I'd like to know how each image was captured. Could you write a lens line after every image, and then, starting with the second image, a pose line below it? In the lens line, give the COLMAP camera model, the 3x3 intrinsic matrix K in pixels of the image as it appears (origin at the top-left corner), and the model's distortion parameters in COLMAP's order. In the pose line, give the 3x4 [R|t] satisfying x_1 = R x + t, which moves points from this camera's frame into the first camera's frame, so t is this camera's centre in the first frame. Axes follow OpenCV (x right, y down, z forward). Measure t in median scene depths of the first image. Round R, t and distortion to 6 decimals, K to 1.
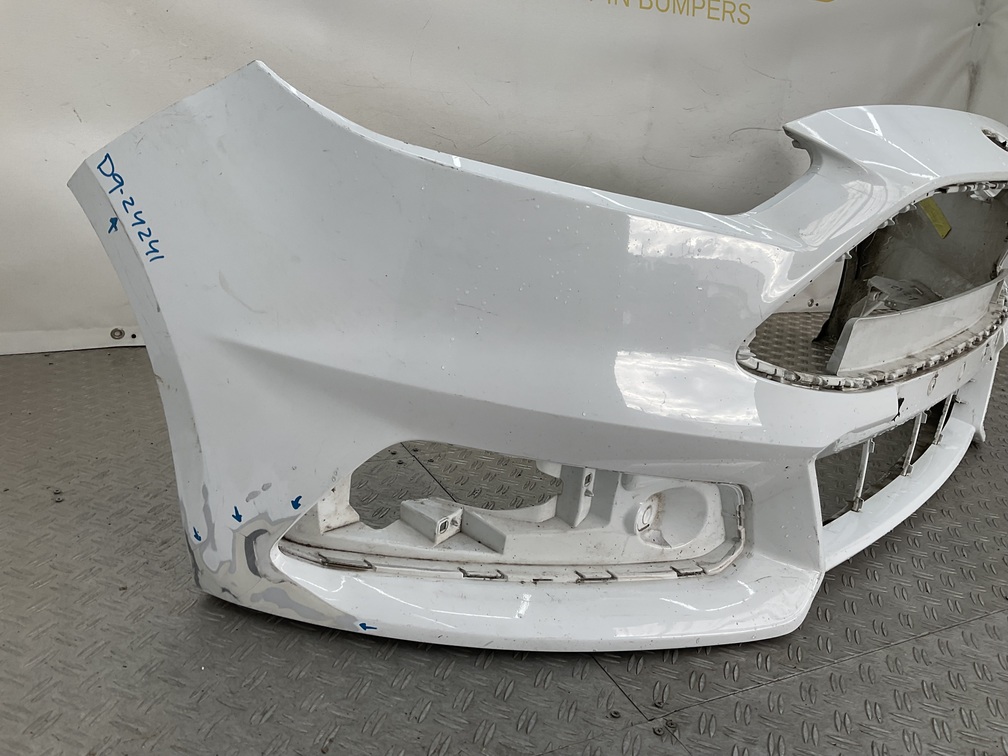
lens RADIAL K [[829.0, 0, 504.0], [0, 829.0, 378.0], [0, 0, 1]] dist [0.121796, -0.259313]
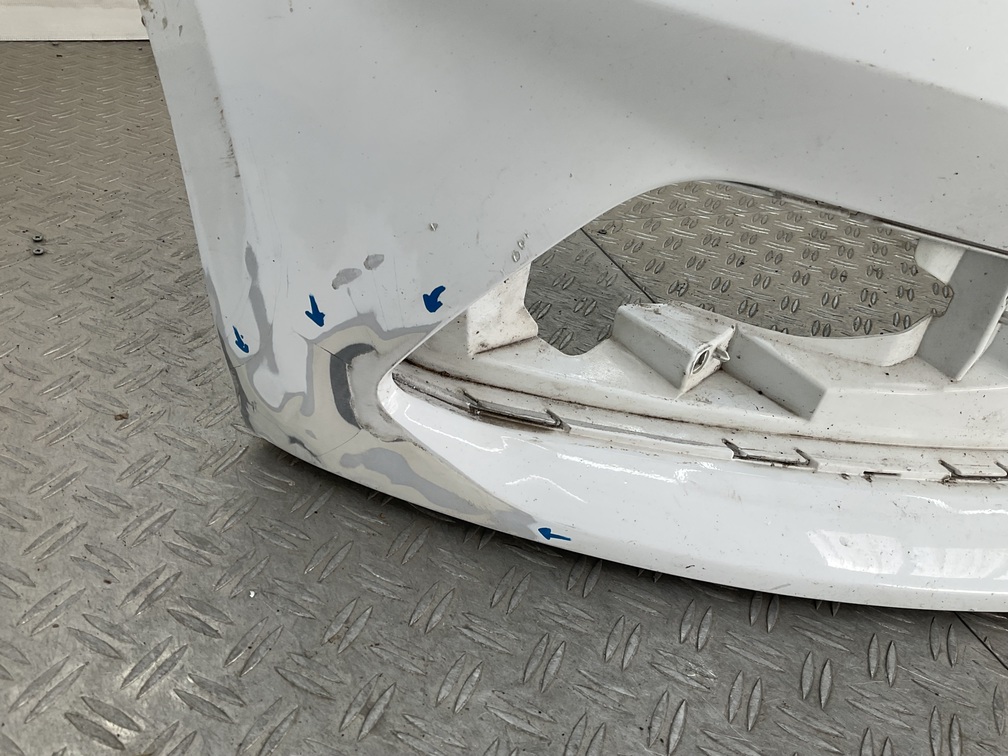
lens RADIAL K [[829.0, 0, 504.0], [0, 829.0, 378.0], [0, 0, 1]] dist [0.121796, -0.259313]
pose [[0.993801, 0.081255, -0.075873, -0.155999], [-0.058145, 0.961602, 0.268217, 0.057337], [0.094753, -0.262143, 0.960366, 0.493060]]
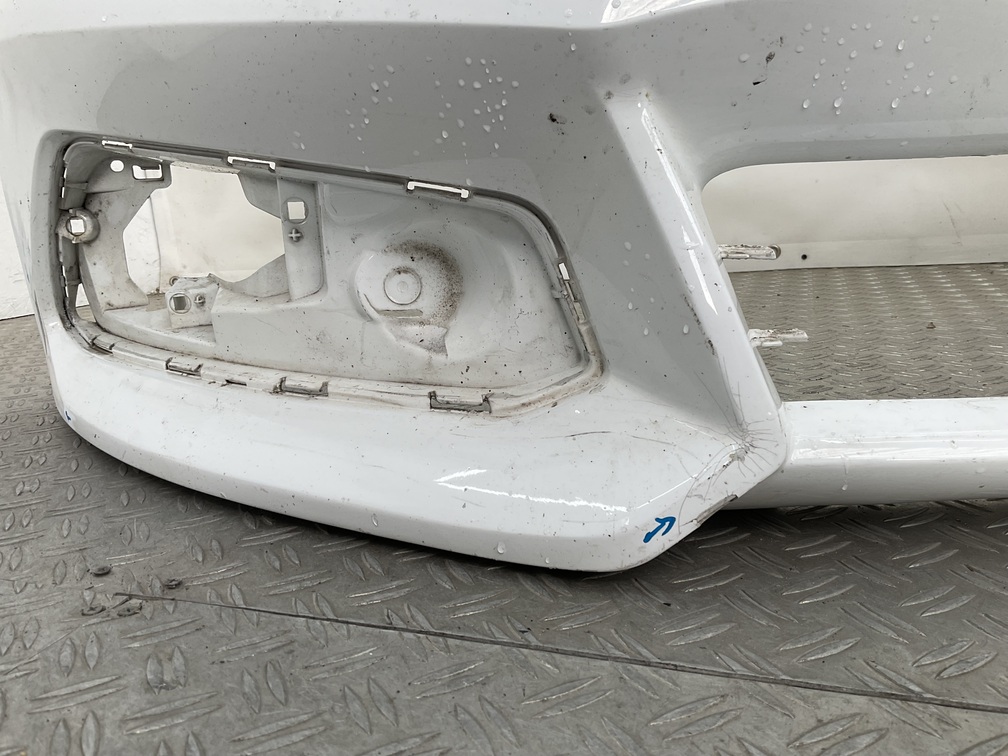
lens RADIAL K [[829.0, 0, 504.0], [0, 829.0, 378.0], [0, 0, 1]] dist [0.121796, -0.259313]
pose [[0.683976, 0.020513, -0.729216, 0.626128], [-0.111863, 0.990732, -0.077053, 0.267094], [0.720877, 0.134274, 0.679932, 0.737886]]
